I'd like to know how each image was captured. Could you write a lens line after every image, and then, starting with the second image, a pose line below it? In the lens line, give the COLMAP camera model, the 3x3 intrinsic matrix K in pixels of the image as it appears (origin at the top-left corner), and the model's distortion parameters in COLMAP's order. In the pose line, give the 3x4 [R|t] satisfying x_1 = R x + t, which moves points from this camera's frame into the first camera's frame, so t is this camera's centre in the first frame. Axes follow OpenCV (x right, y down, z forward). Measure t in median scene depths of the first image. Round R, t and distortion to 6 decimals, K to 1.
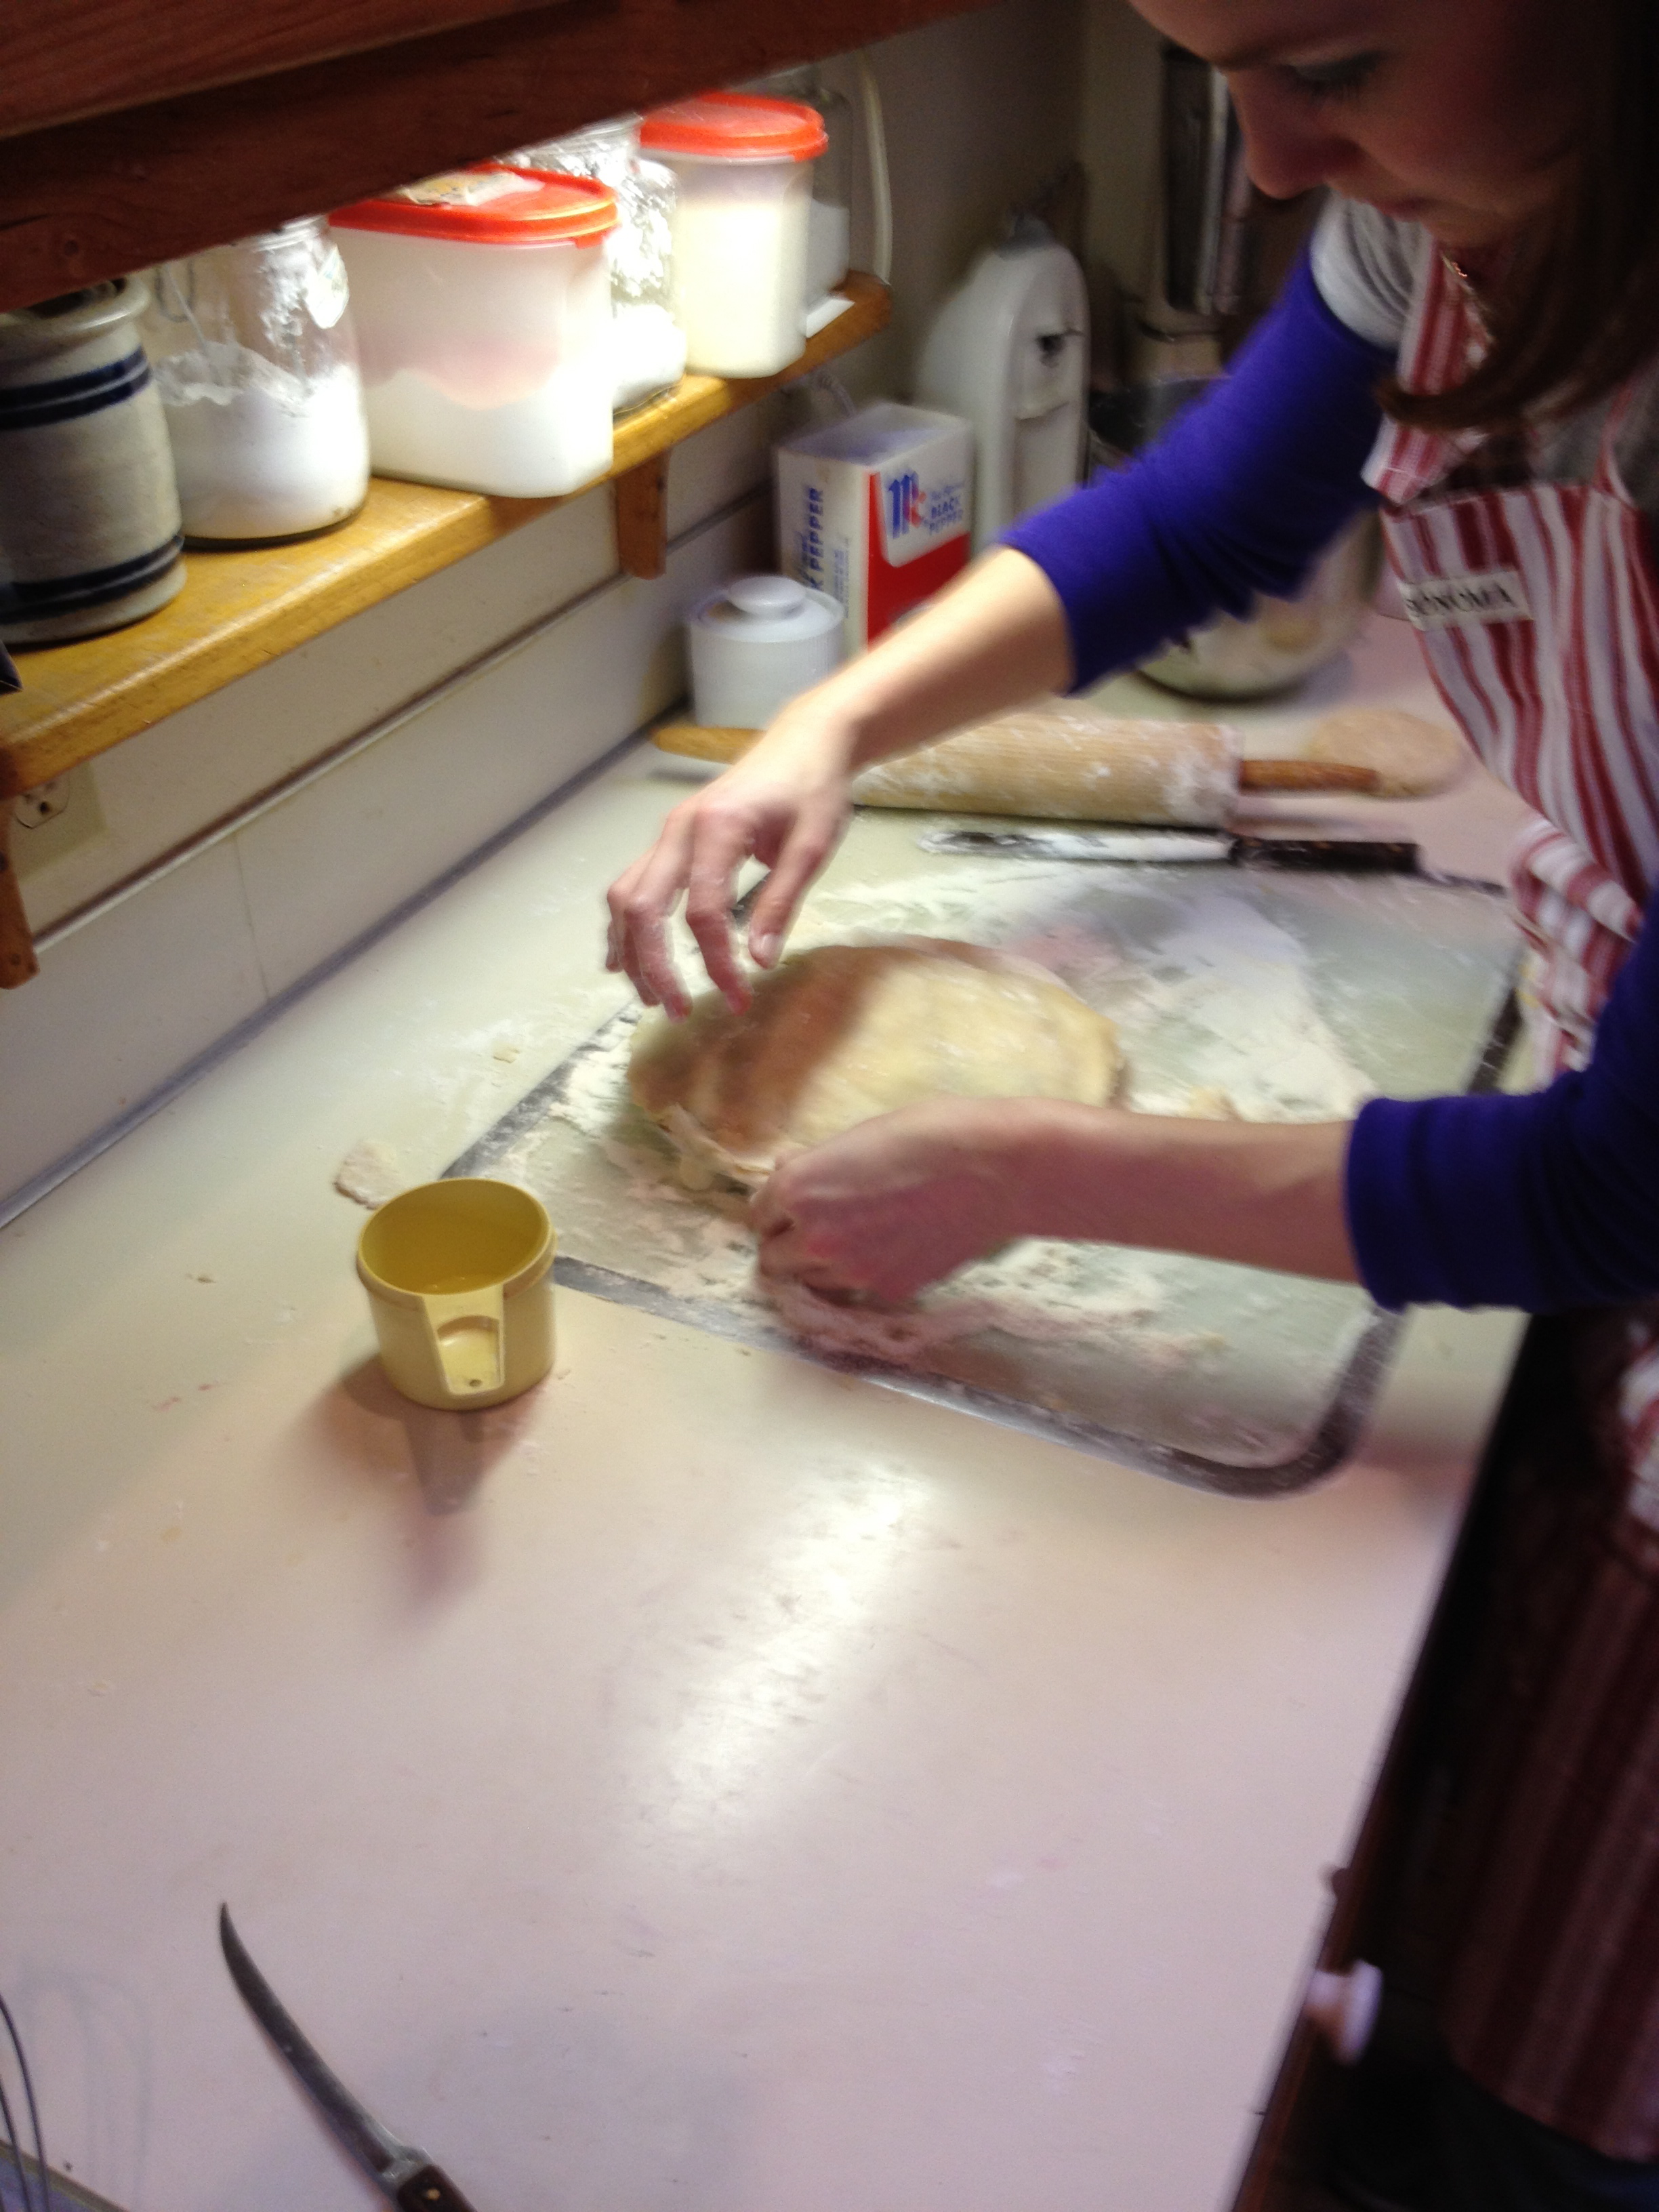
lens RADIAL K [[2086.4, 0, 810.0], [0, 2086.4, 1115.2], [0, 0, 1]] dist [0.011619, 0.000000]
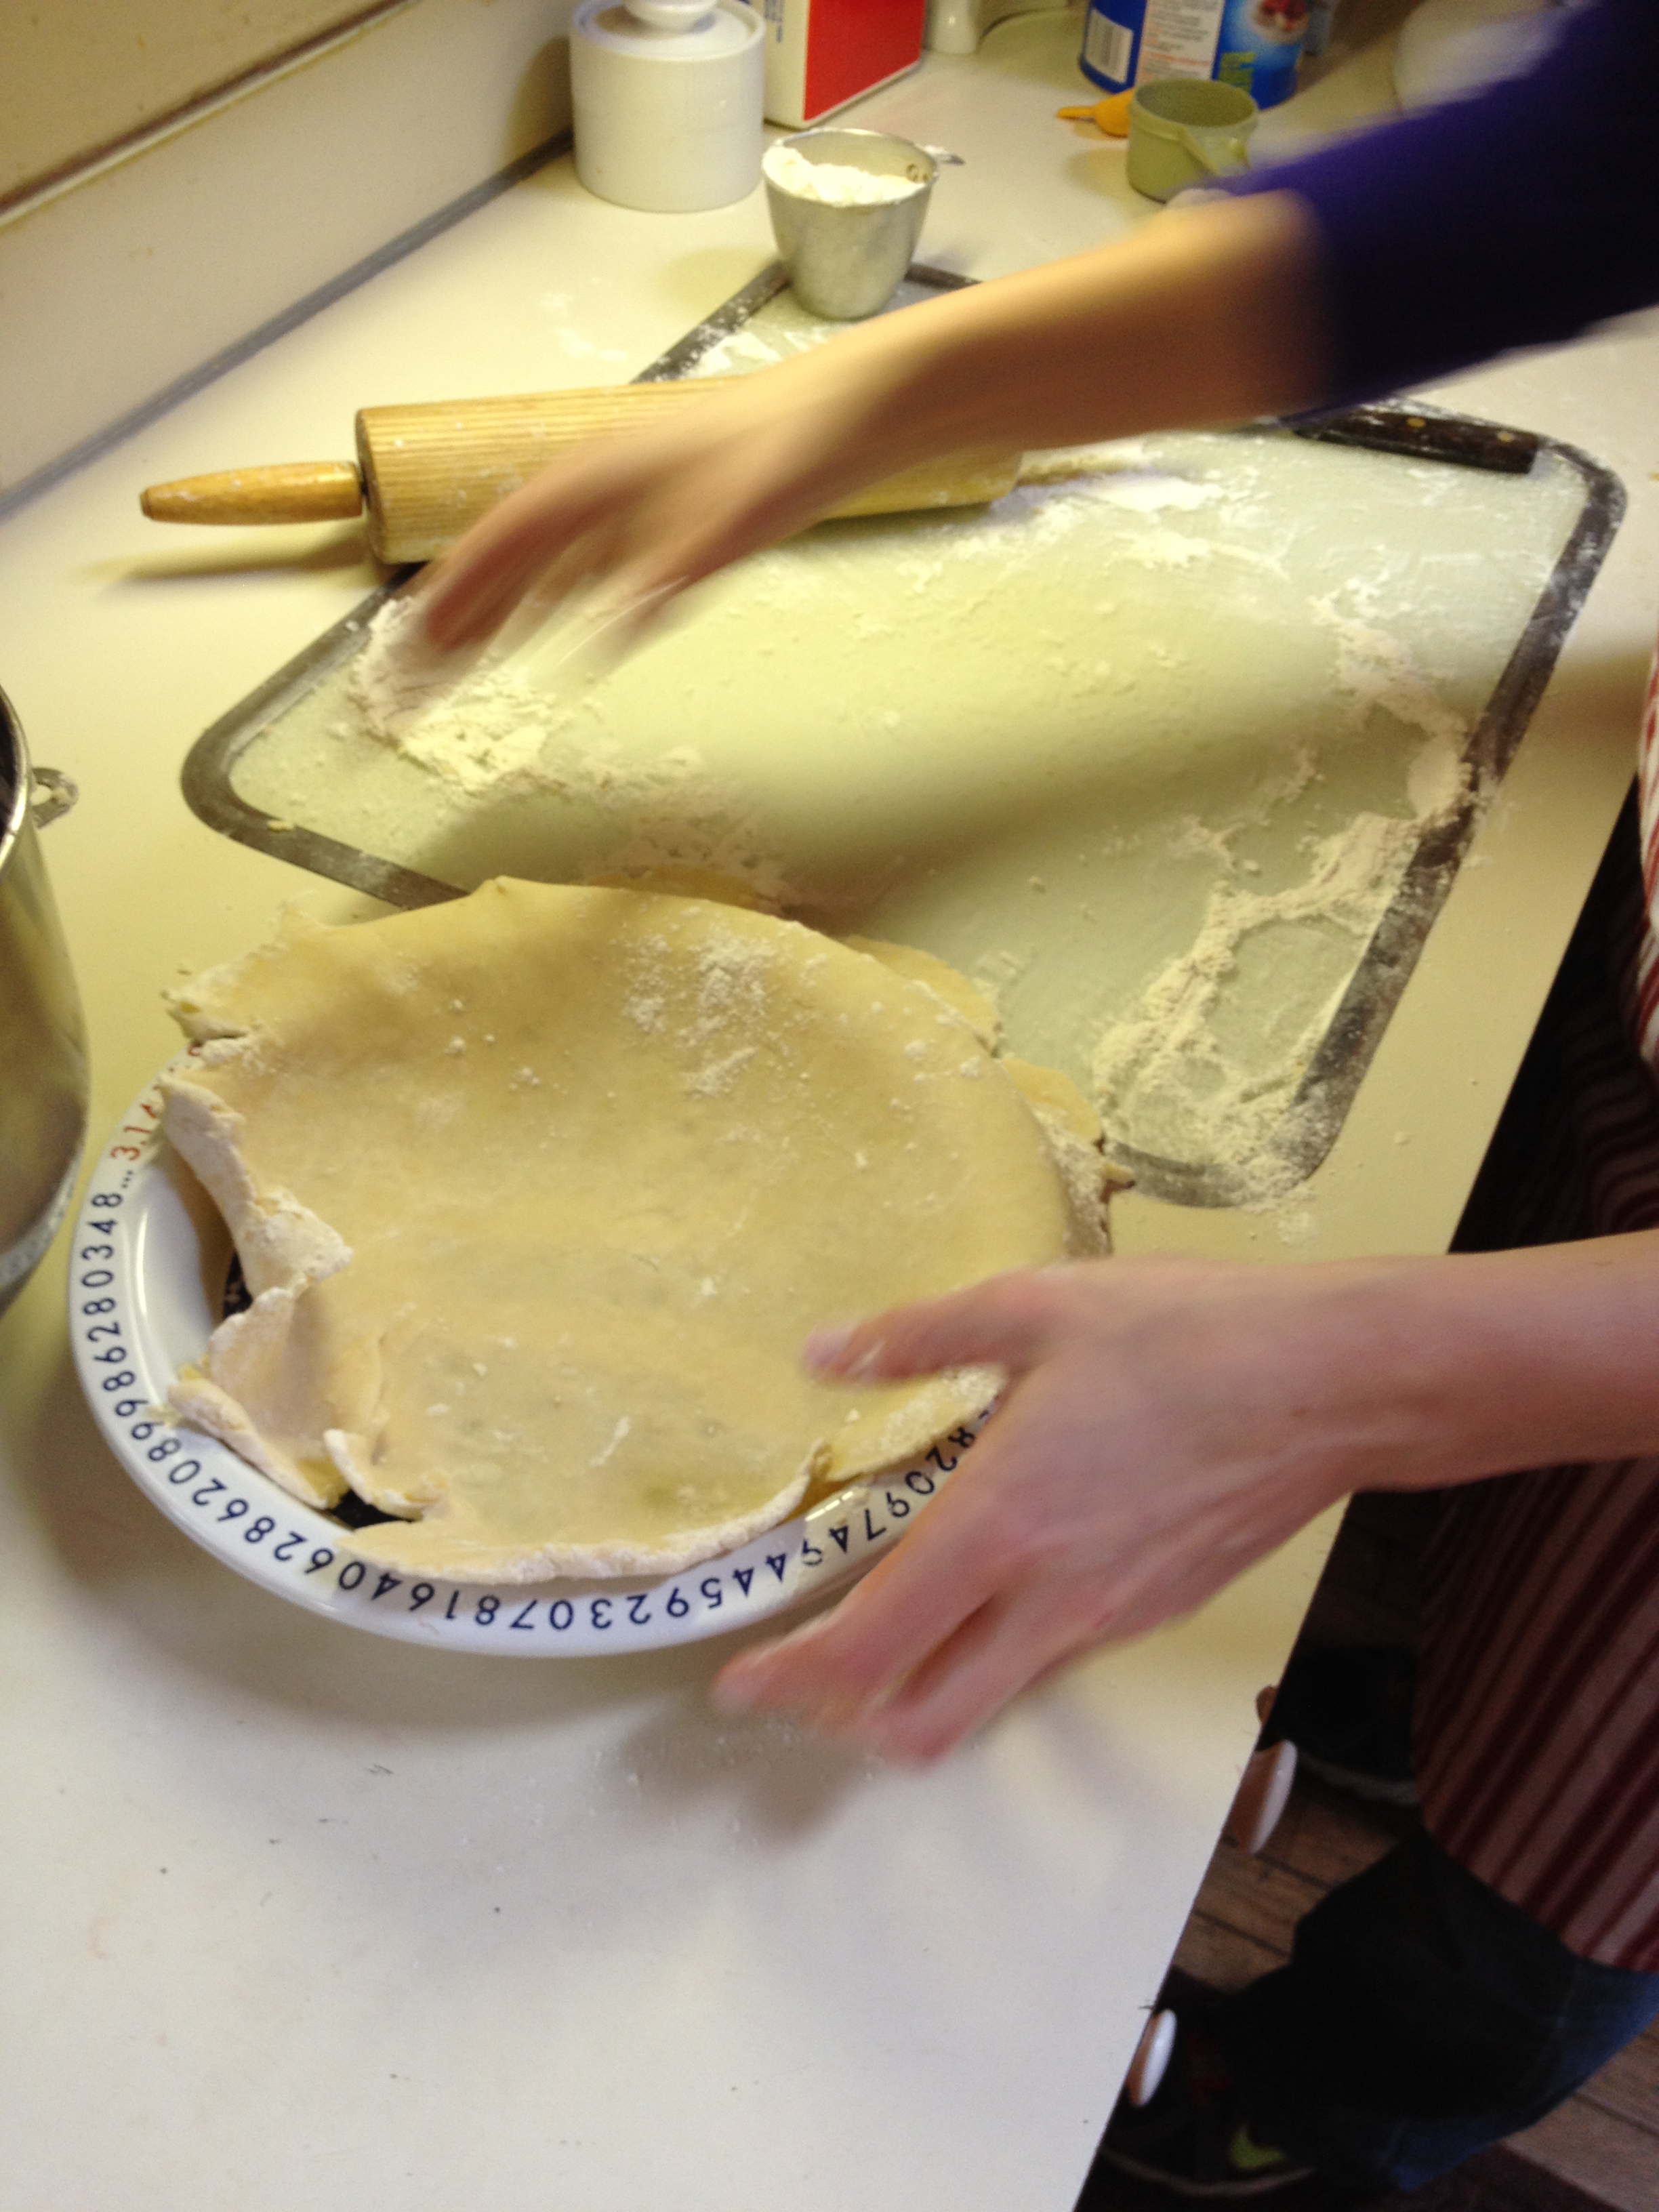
lens RADIAL K [[2086.4, 0, 818.6], [0, 2086.4, 1110.4], [0, 0, 1]] dist [0.011619, 0.000000]
pose [[0.998315, 0.043684, 0.038198, 0.027893], [-0.050646, 0.977227, 0.206062, -0.006288], [-0.028327, -0.207649, 0.977793, 0.174440]]
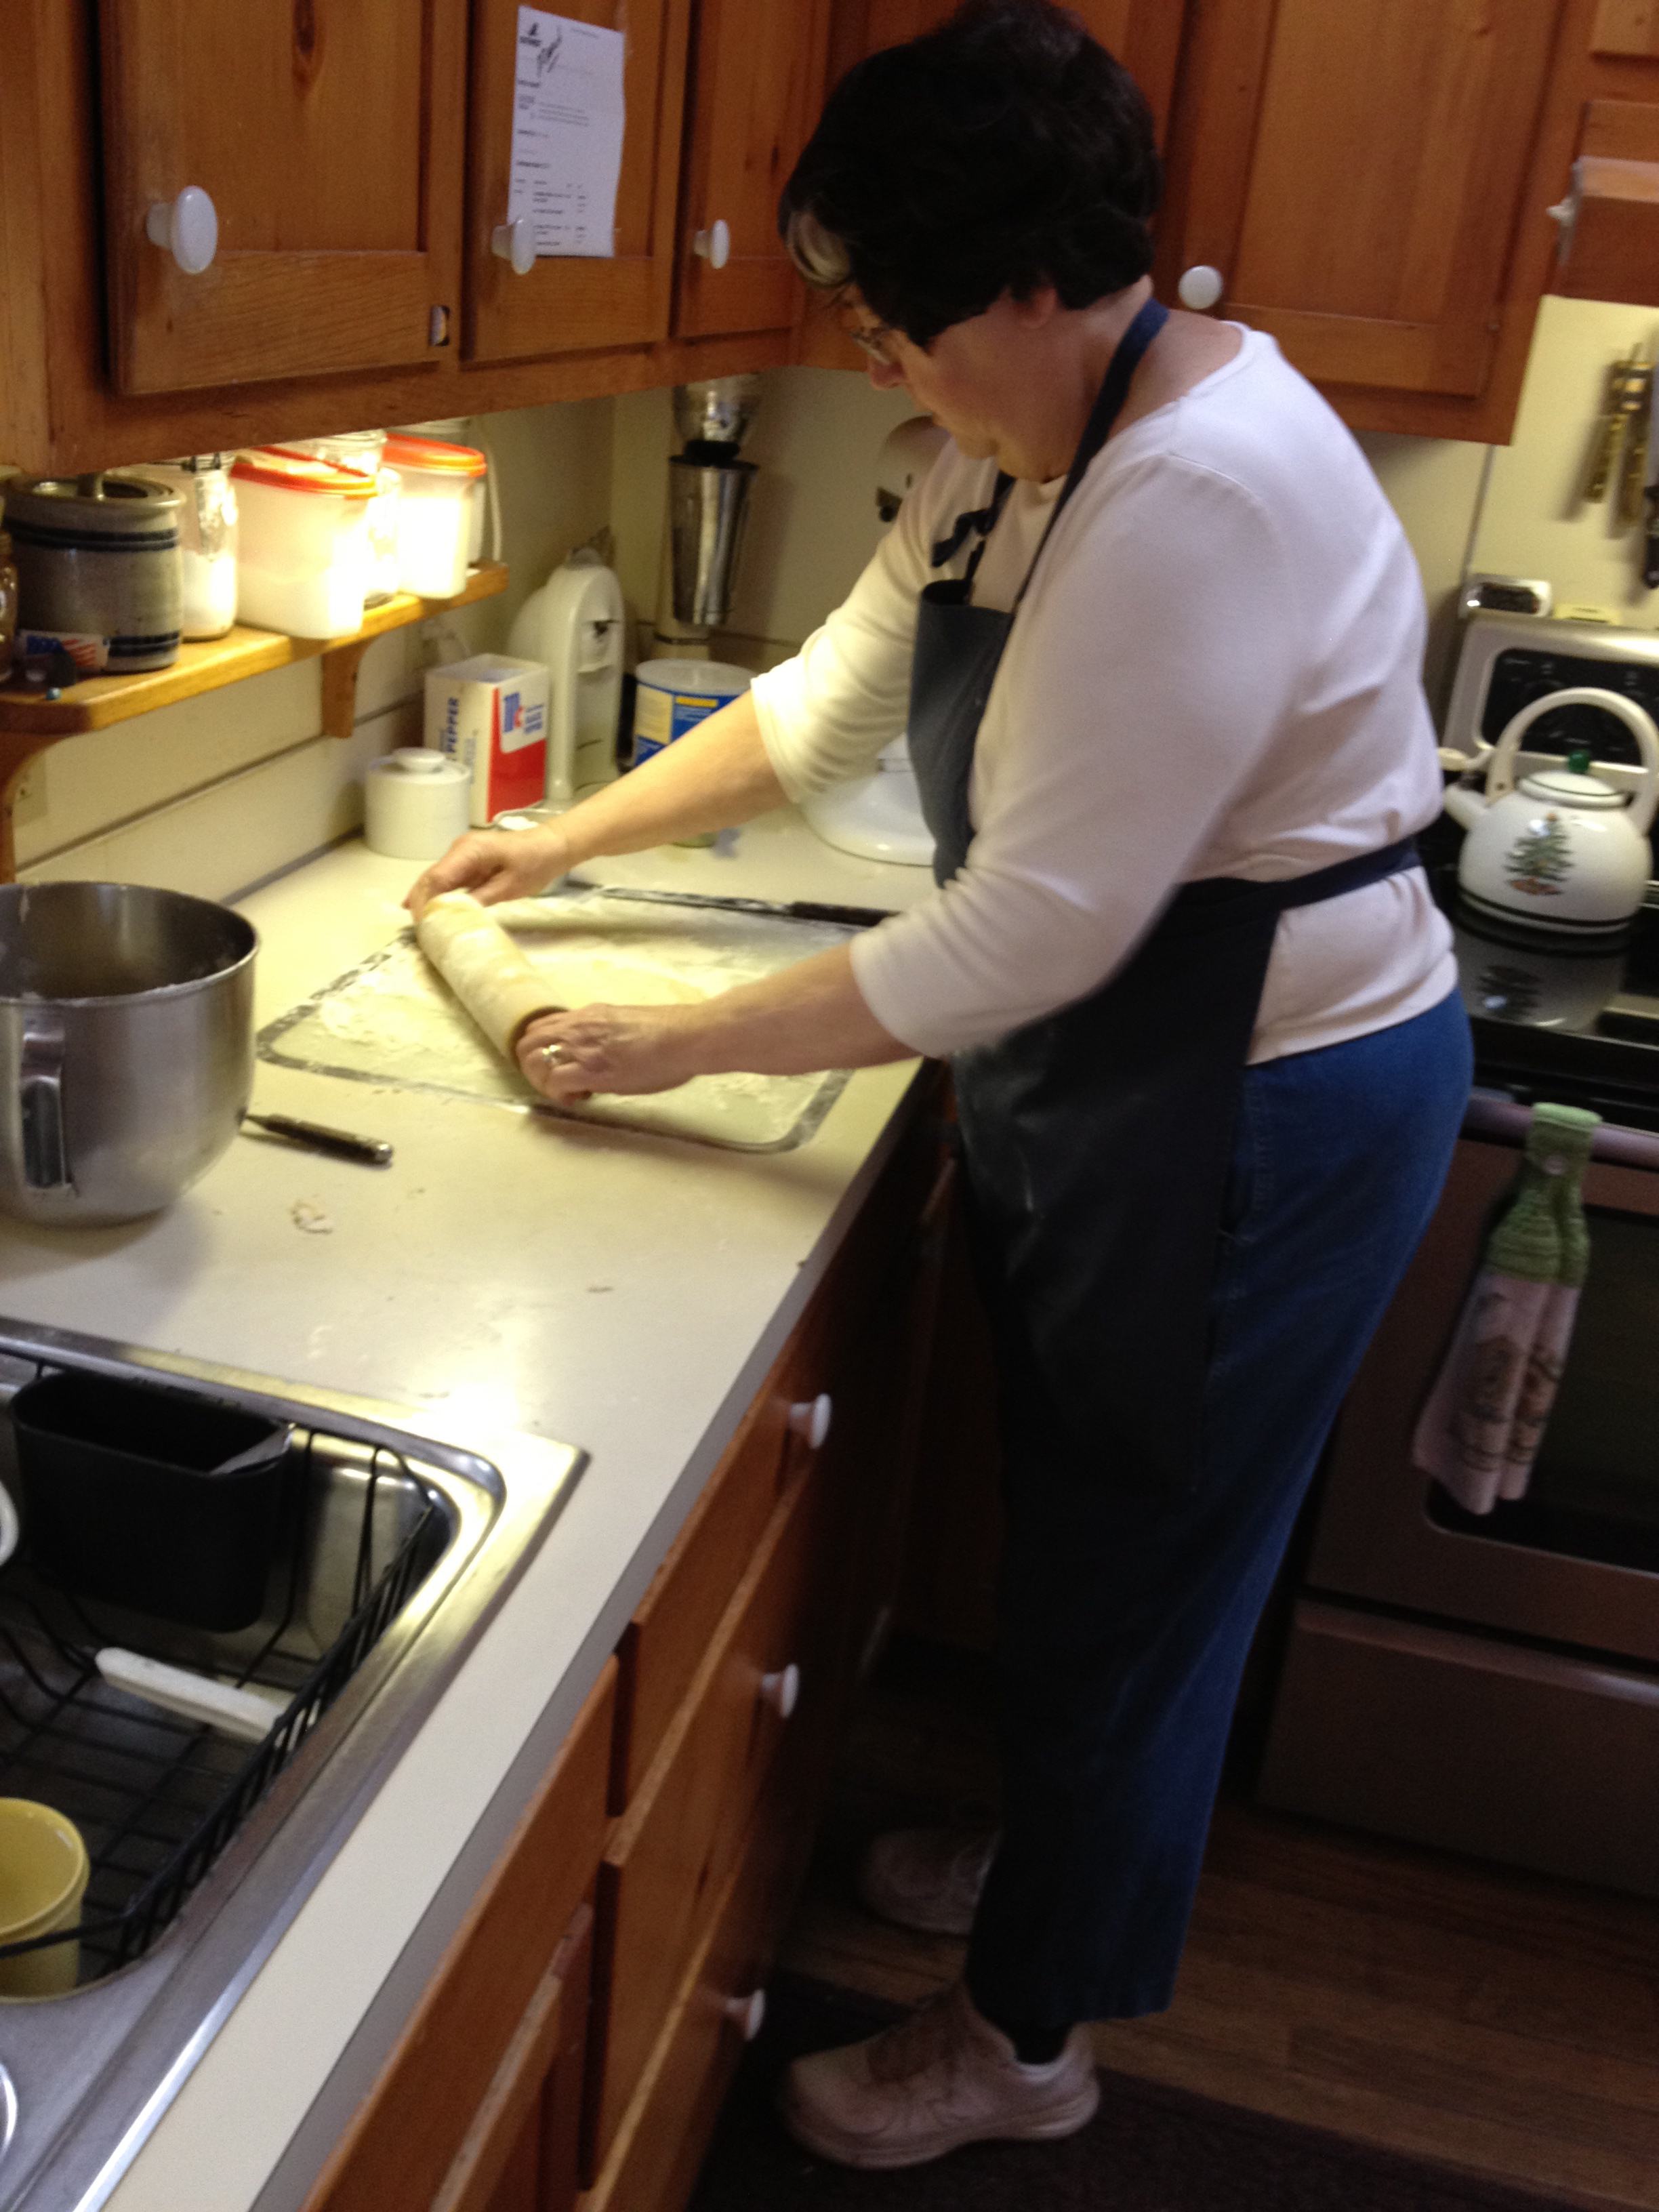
lens RADIAL K [[2086.4, 0, 870.0], [0, 2086.4, 1072.6], [0, 0, 1]] dist [0.011619, 0.000000]
pose [[0.963890, 0.011513, 0.266053, -0.136197], [0.044308, 0.978206, -0.202854, 0.370011], [-0.262590, 0.207318, 0.942372, -0.578426]]
